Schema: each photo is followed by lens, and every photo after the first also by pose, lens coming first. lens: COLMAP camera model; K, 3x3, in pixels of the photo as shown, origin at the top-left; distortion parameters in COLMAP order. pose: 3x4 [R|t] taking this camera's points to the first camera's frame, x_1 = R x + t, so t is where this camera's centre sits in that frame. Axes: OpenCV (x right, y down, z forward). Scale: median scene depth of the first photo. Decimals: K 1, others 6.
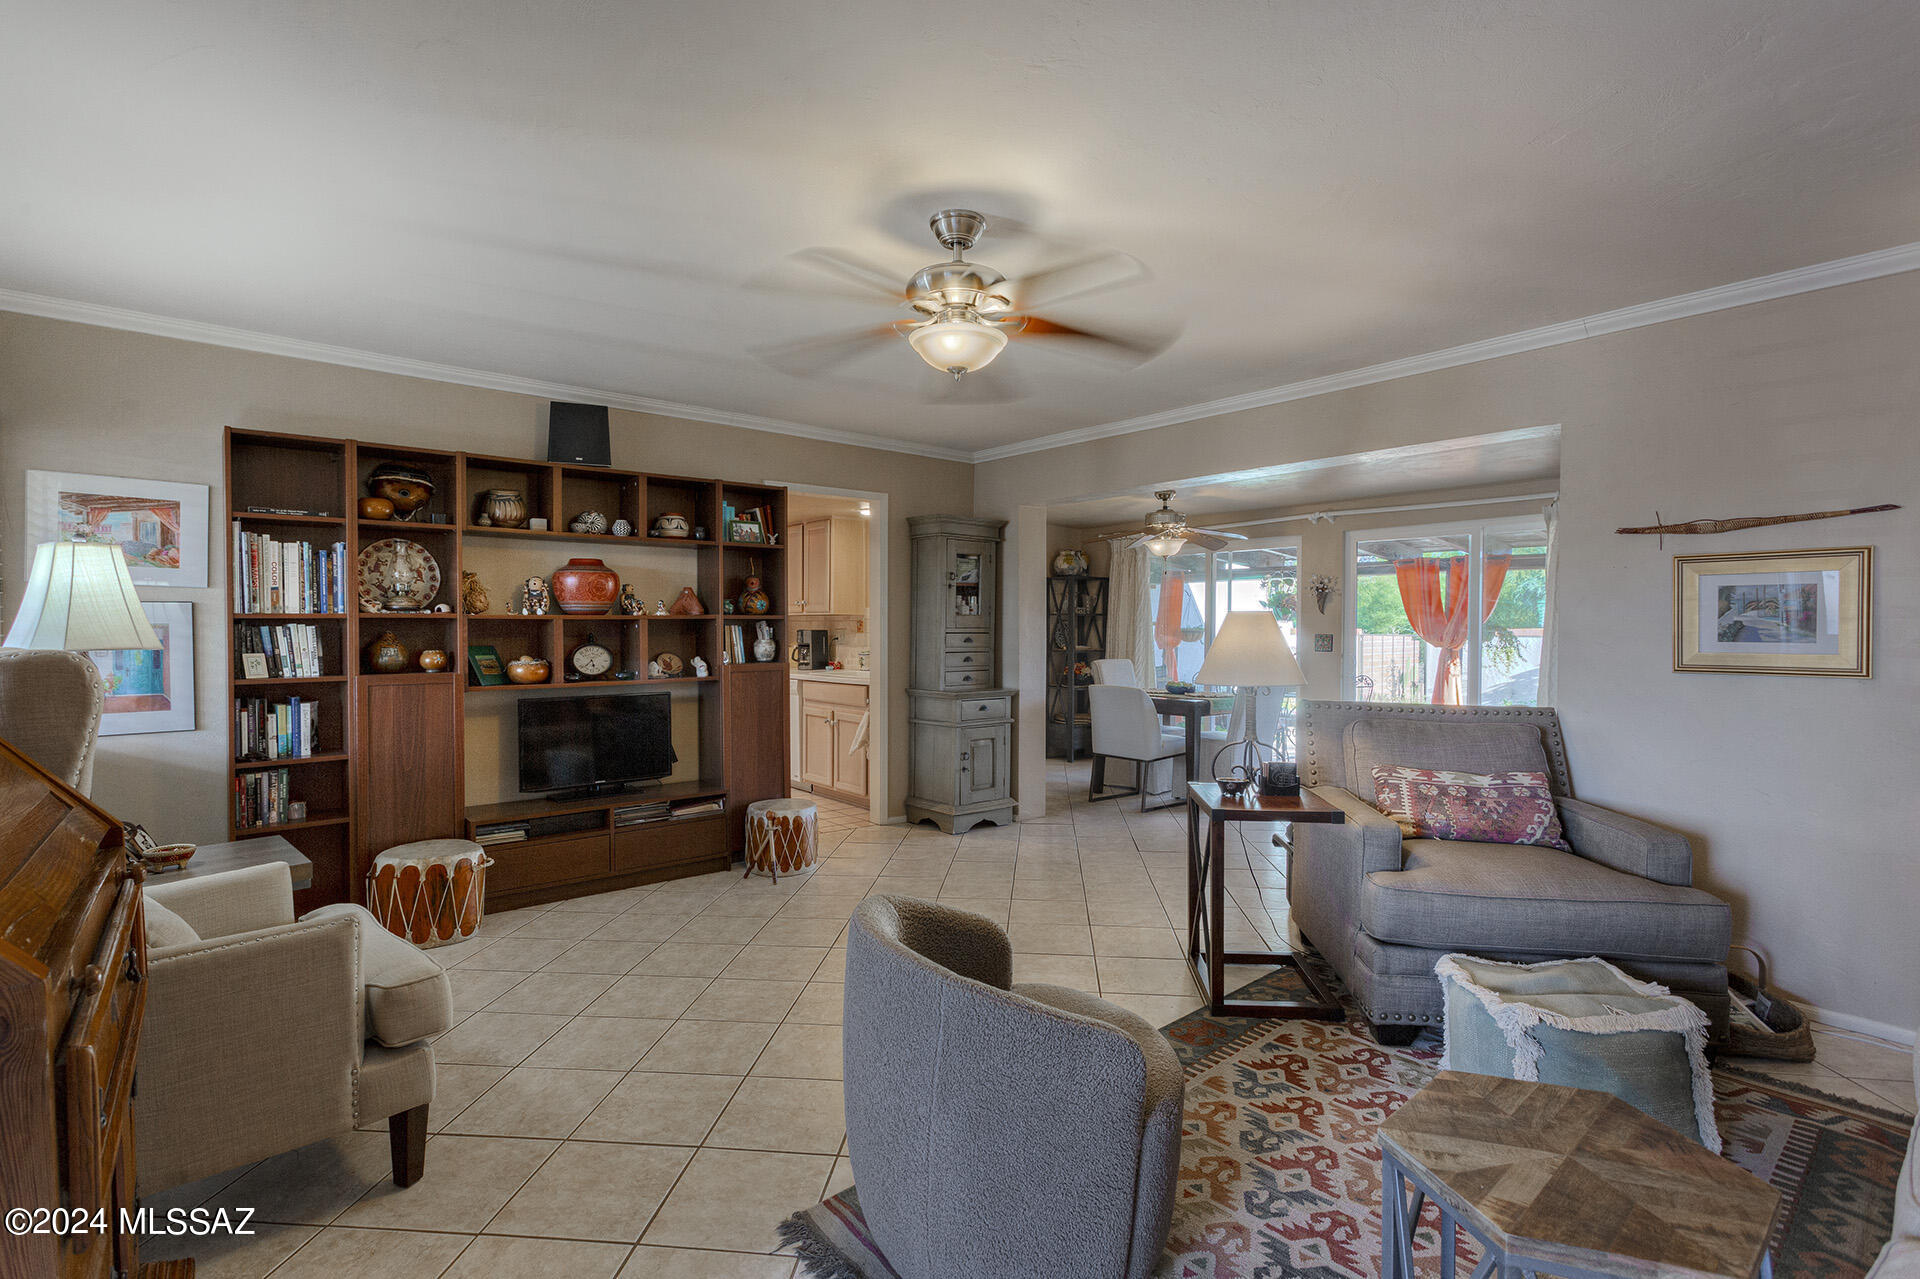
lens RADIAL K [[895.1, 0, 962.7], [0, 895.1, 636.1], [0, 0, 1]] dist [-0.001625, 0.000336]
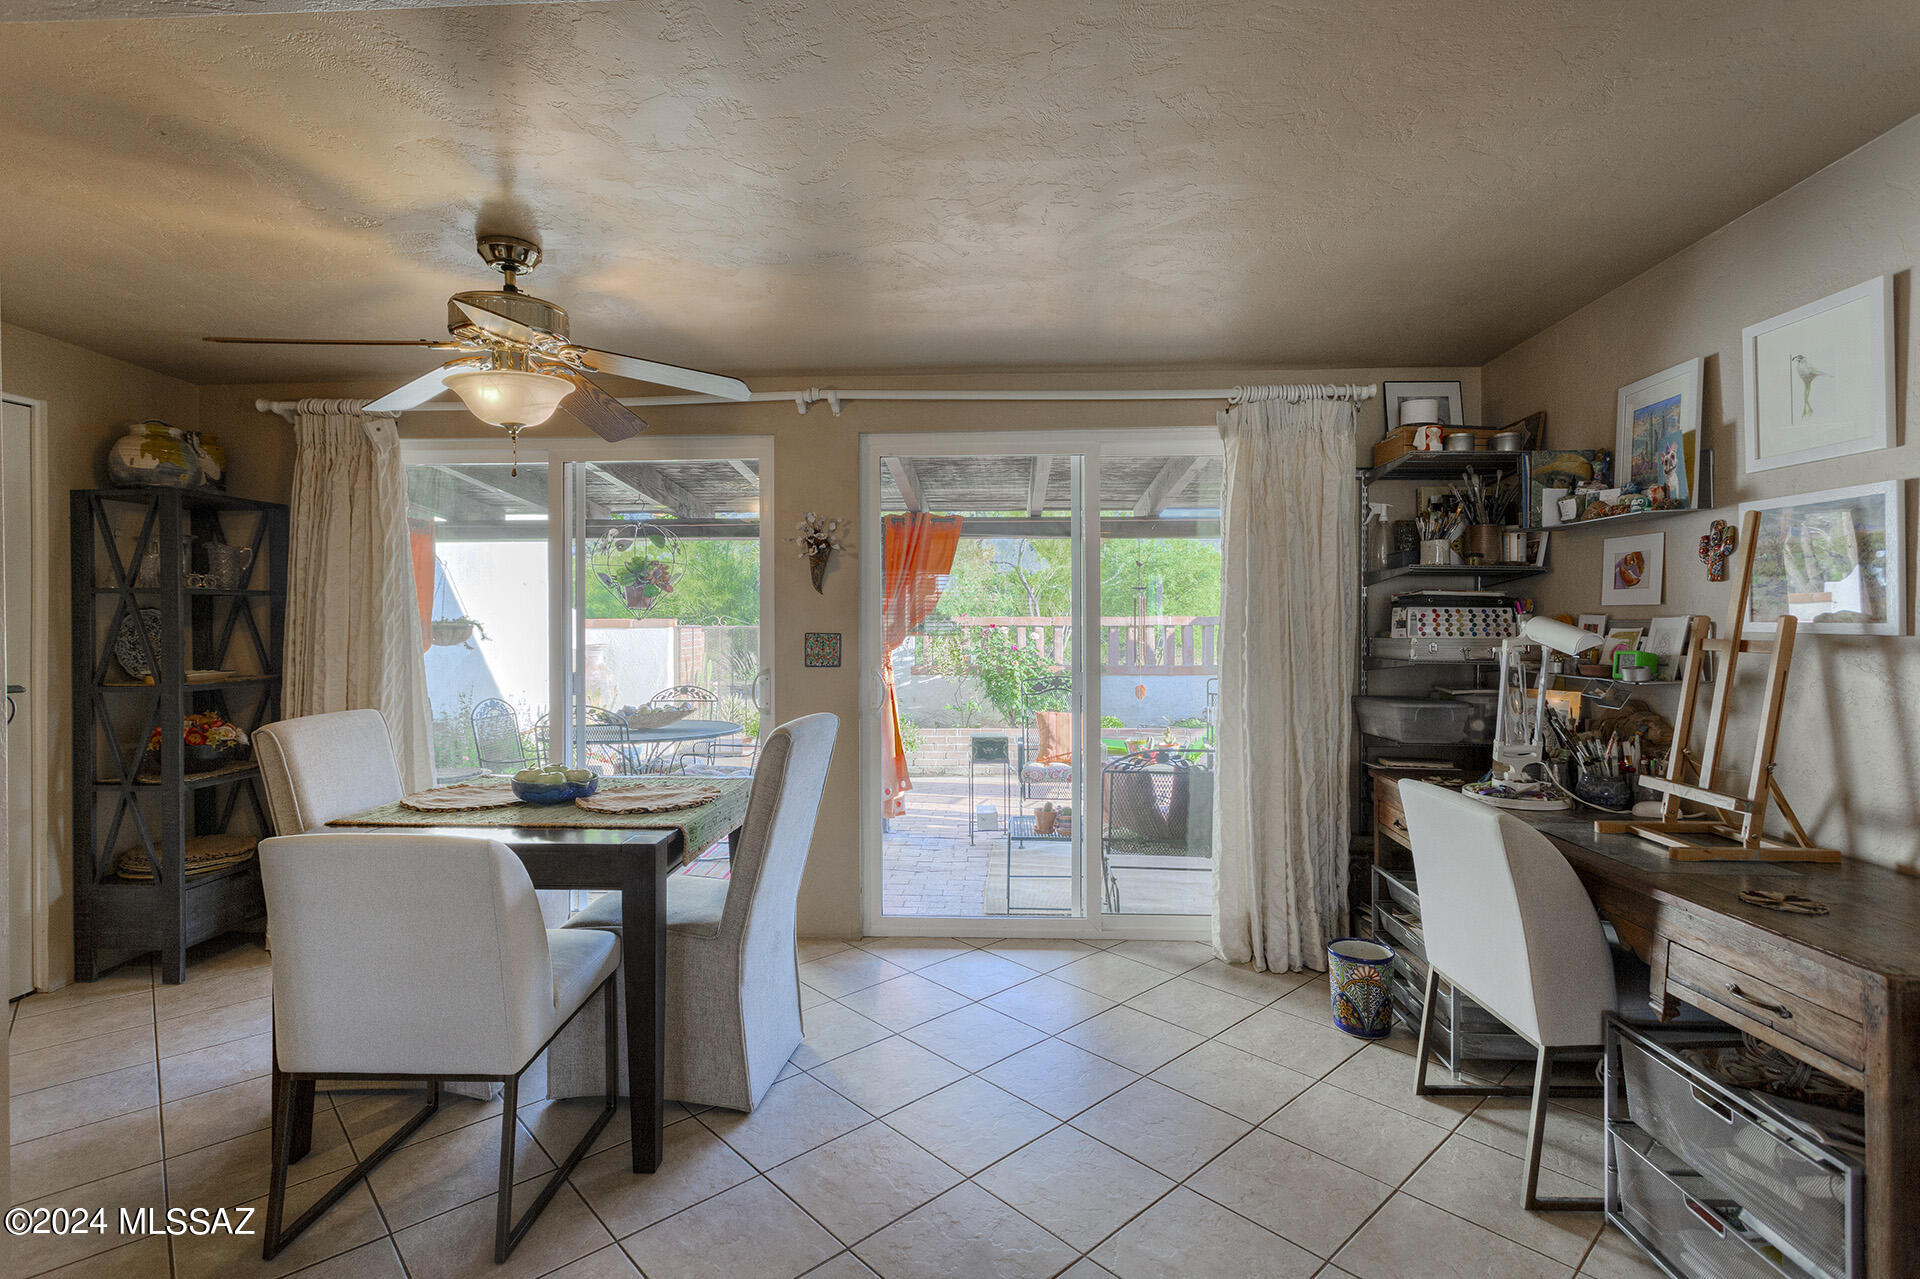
lens RADIAL K [[895.1, 0, 960.6], [0, 895.1, 618.8], [0, 0, 1]] dist [-0.001625, 0.000336]
pose [[0.664048, -0.011330, 0.747604, 0.059435], [0.018233, 0.999833, -0.001042, -0.005897], [-0.747468, 0.014323, 0.664143, 0.493022]]
